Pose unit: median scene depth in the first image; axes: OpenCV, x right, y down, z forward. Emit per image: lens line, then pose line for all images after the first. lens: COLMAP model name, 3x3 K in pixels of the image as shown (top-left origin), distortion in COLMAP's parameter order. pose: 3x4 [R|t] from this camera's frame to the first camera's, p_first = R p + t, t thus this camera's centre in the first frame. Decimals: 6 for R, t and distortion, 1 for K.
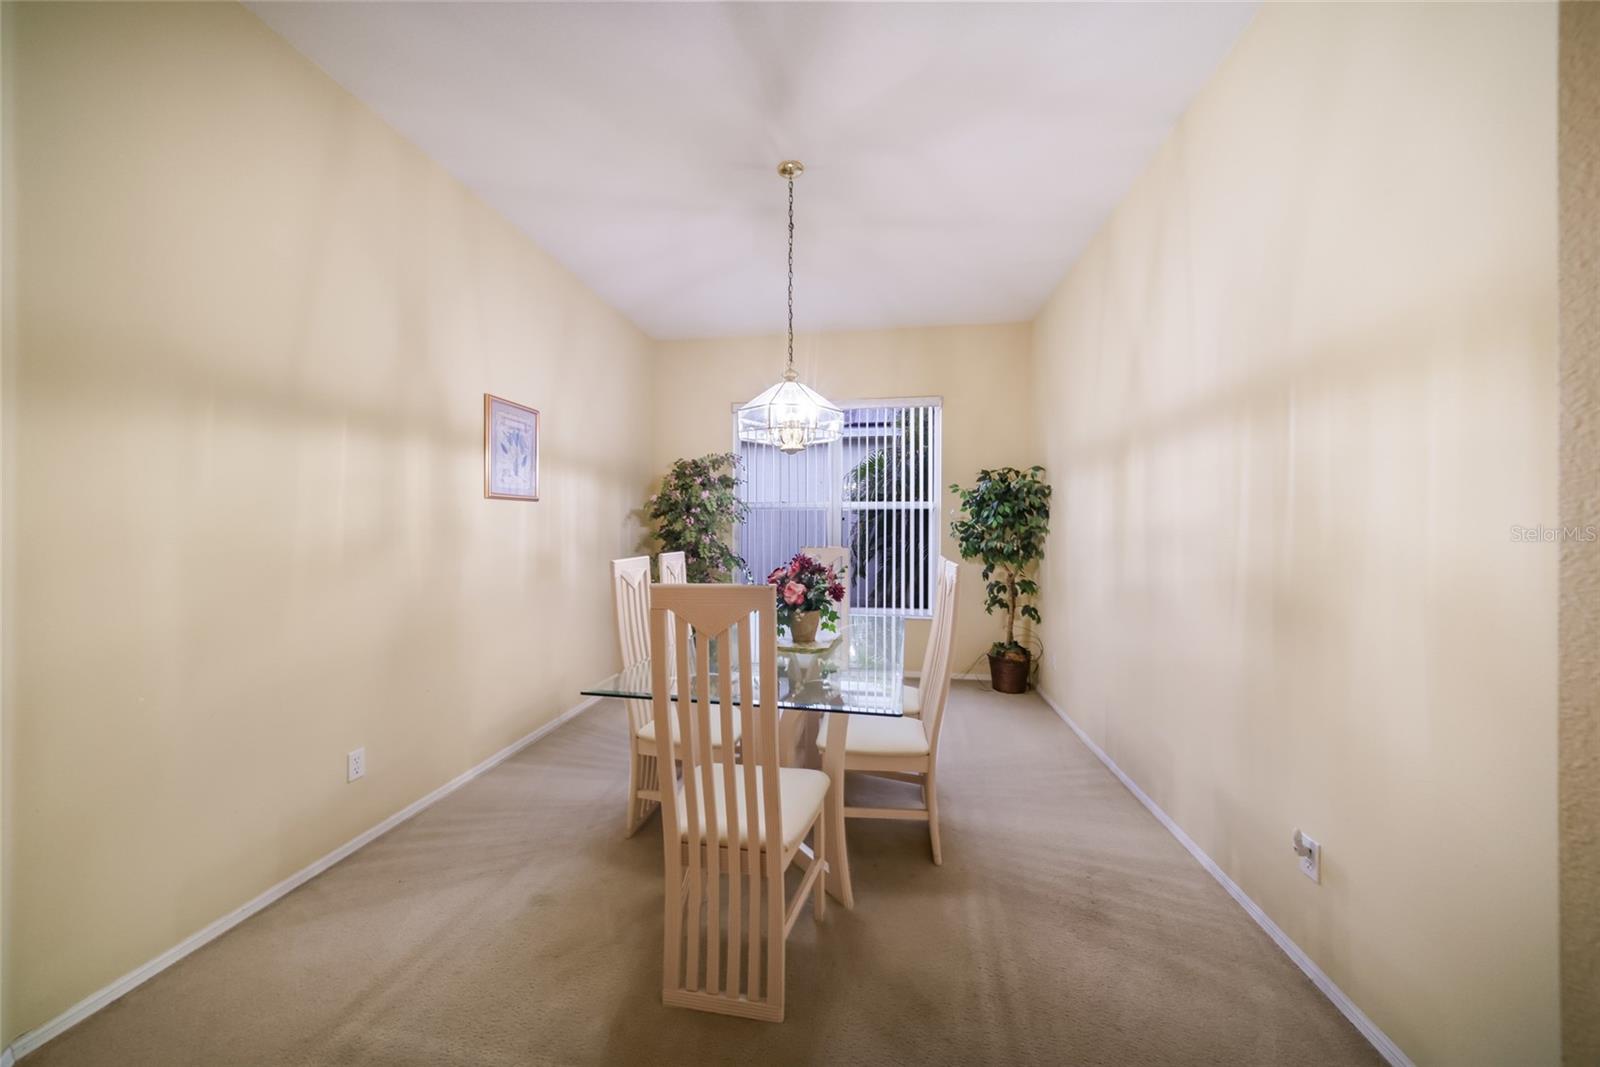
lens RADIAL K [[564.6, 0, 804.2], [0, 564.6, 529.3], [0, 0, 1]] dist [0.000035, -0.000173]
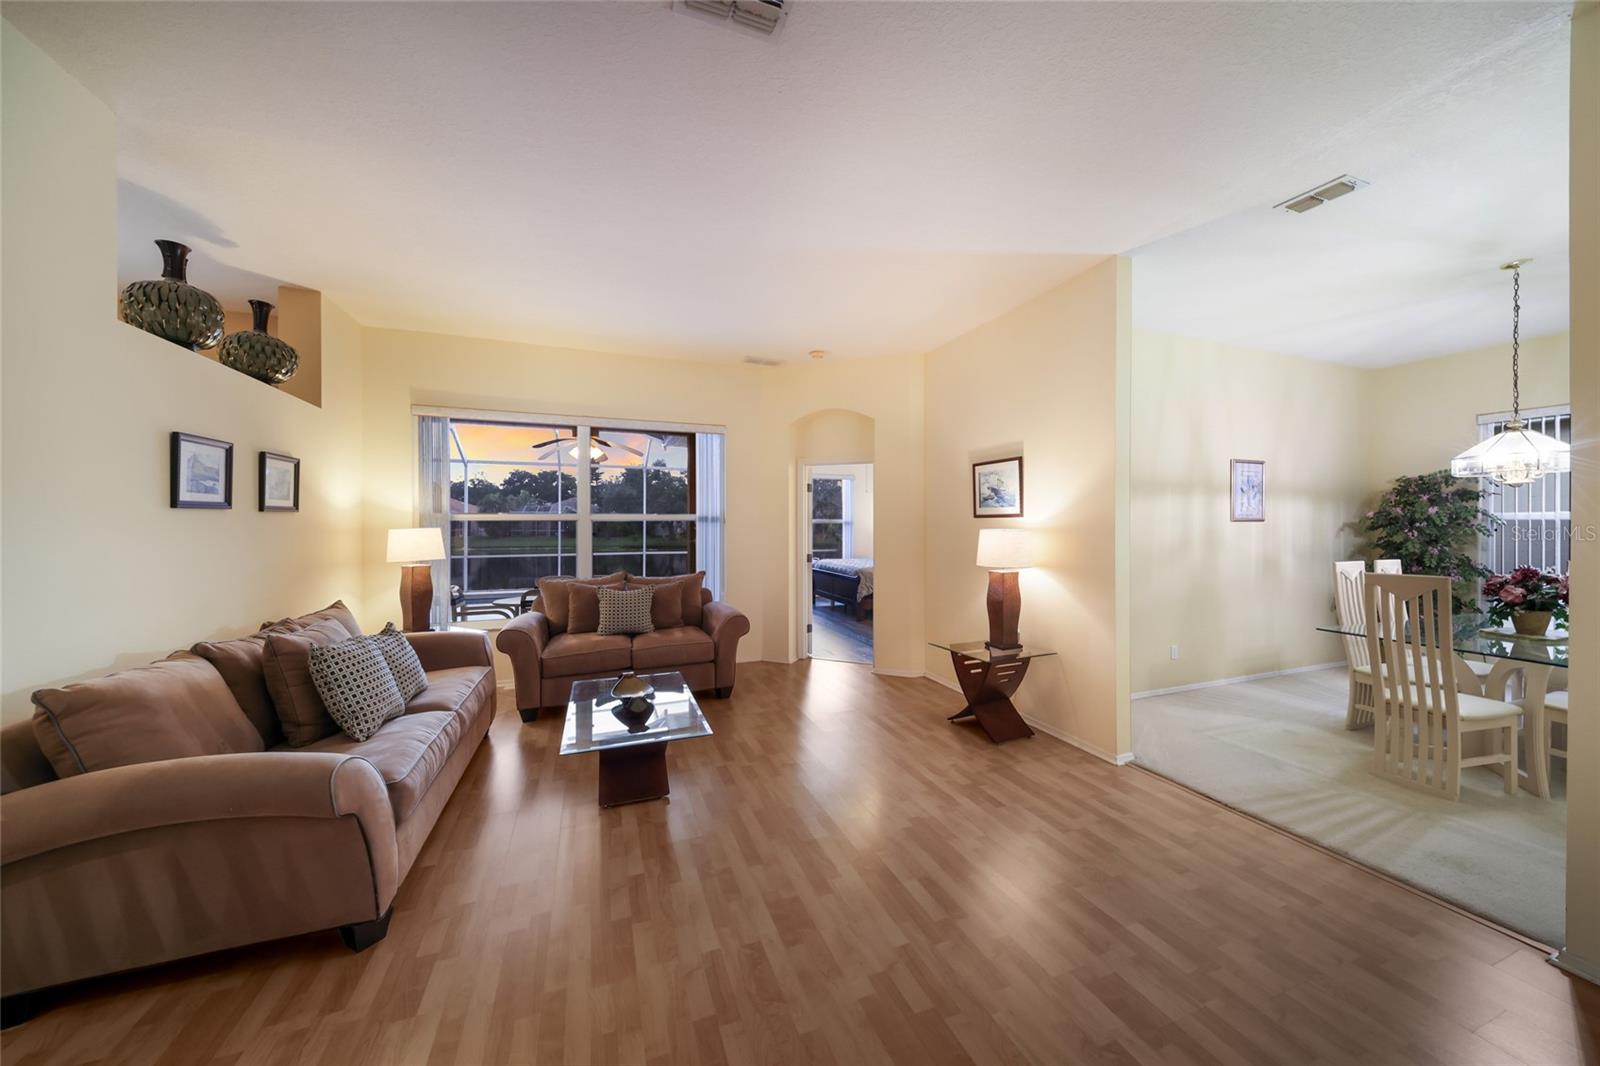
lens RADIAL K [[564.6, 0, 804.2], [0, 564.6, 528.8], [0, 0, 1]] dist [0.000035, -0.000173]
pose [[0.497374, 0.001221, -0.867535, 0.179472], [-0.002561, 0.999997, -0.000061, -0.022034], [0.867532, 0.002252, 0.497376, -0.651466]]
